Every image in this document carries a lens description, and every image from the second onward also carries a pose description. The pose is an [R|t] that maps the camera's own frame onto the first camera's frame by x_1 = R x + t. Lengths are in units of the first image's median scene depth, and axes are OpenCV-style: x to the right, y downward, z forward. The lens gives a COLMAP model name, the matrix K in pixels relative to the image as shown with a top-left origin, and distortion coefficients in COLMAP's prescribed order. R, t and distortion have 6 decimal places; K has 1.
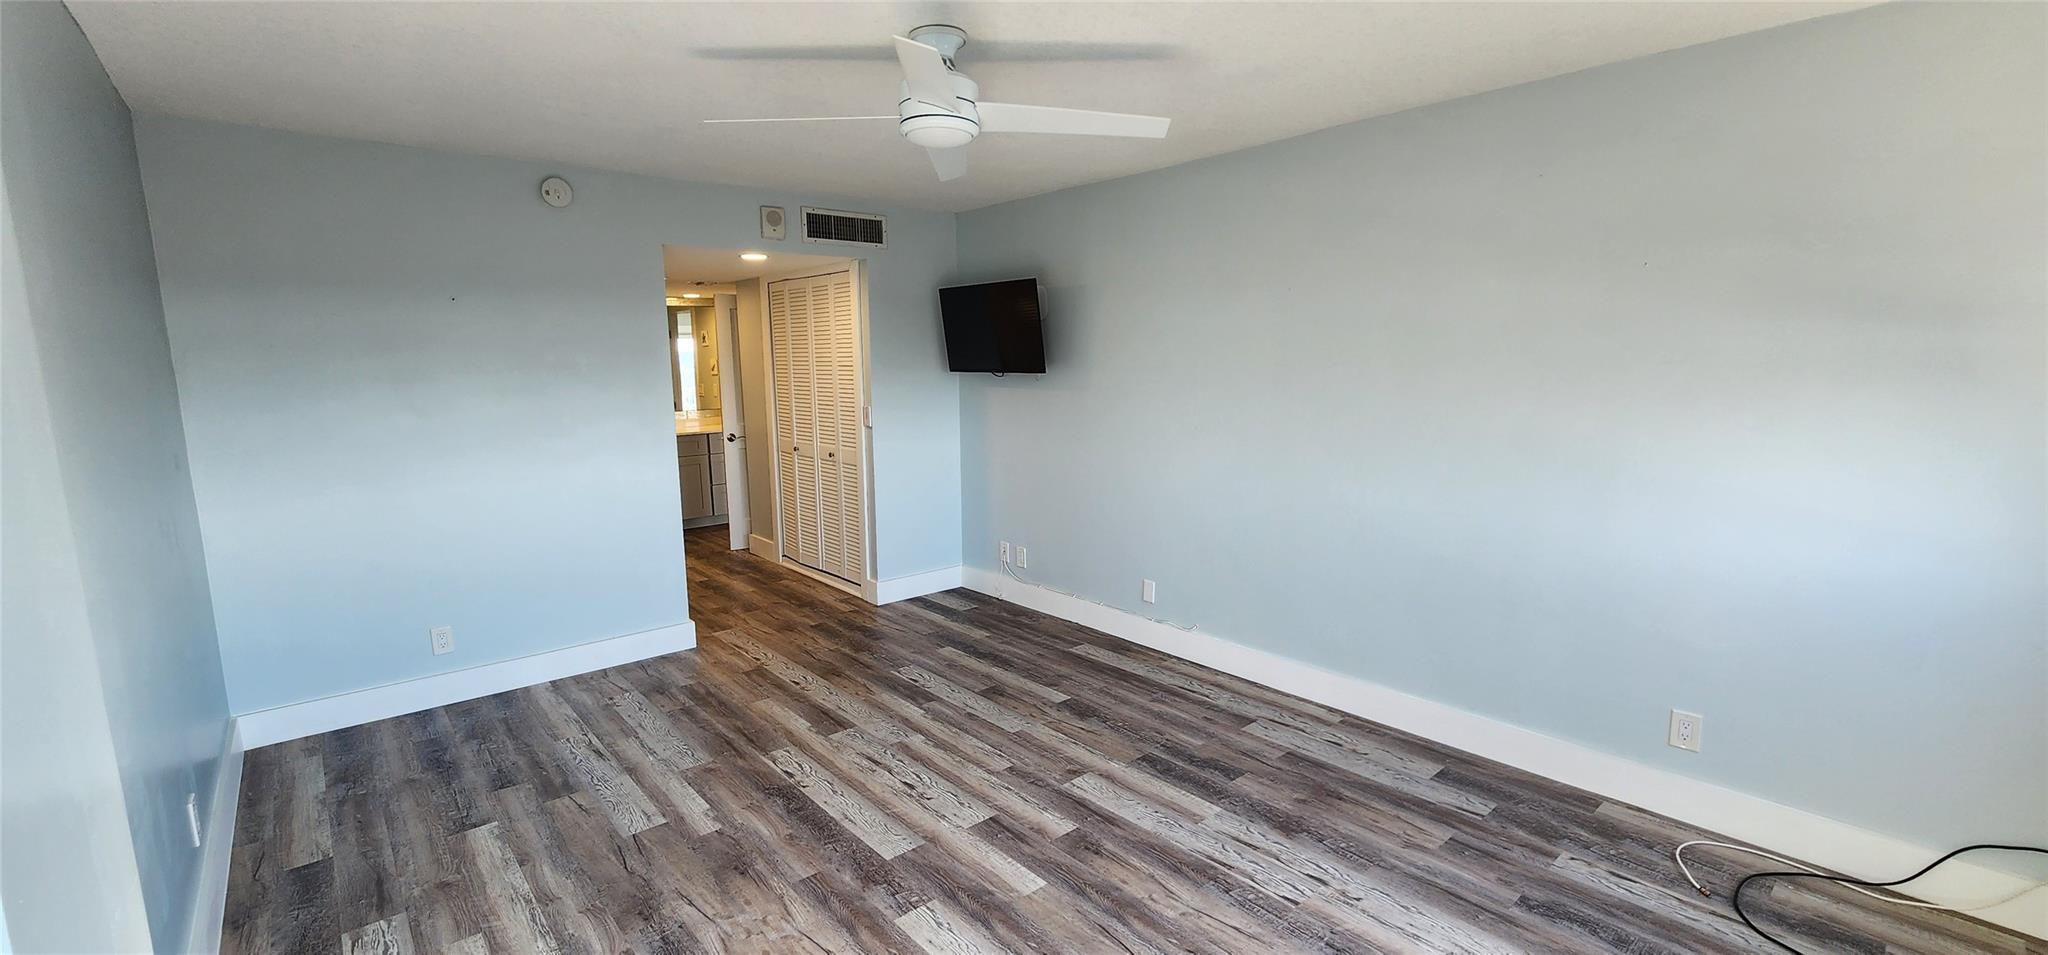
lens RADIAL K [[845.6, 0, 1028.7], [0, 845.6, 492.0], [0, 0, 1]] dist [-0.000645, 0.000009]
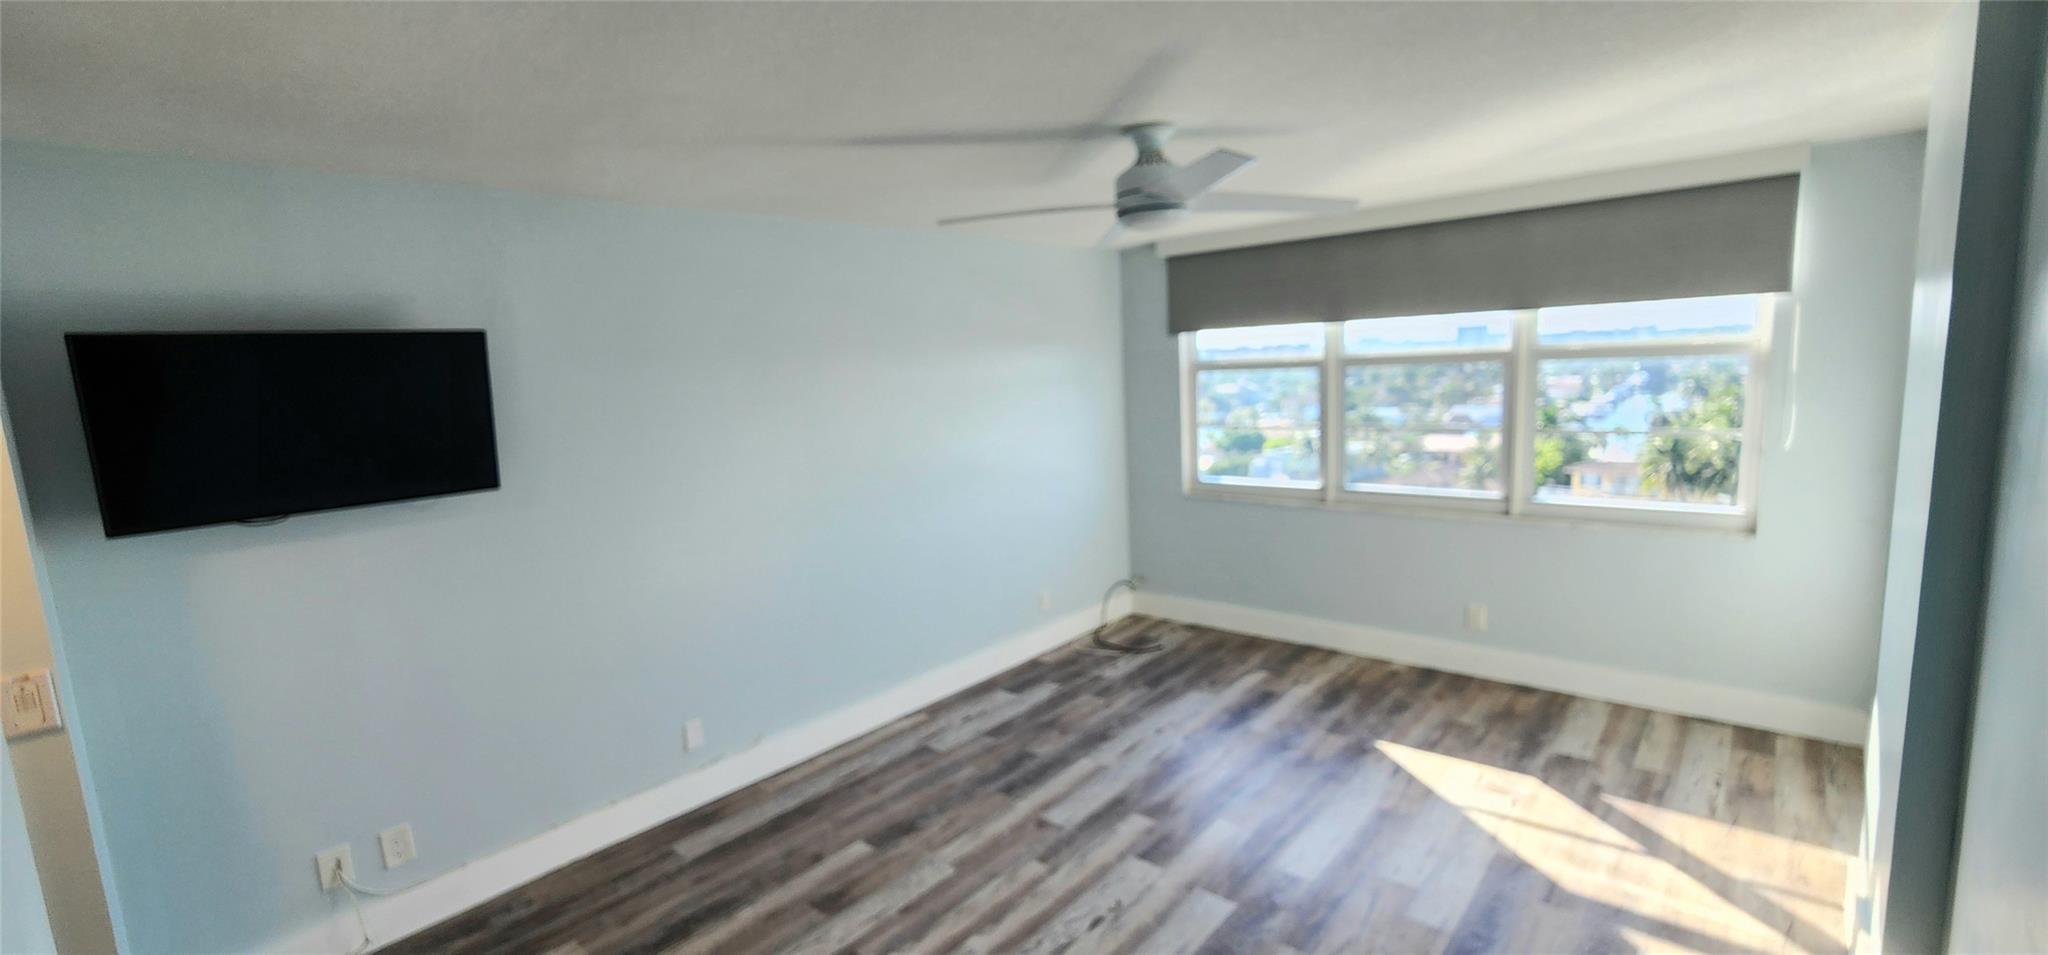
lens RADIAL K [[831.4, 0, 1032.6], [0, 831.4, 489.4], [0, 0, 1]] dist [-0.000525, -0.000035]
pose [[-0.120608, -0.133632, 0.983665, -0.841558], [0.213156, 0.964299, 0.157136, -0.212149], [-0.969545, 0.228626, -0.087818, 0.953281]]
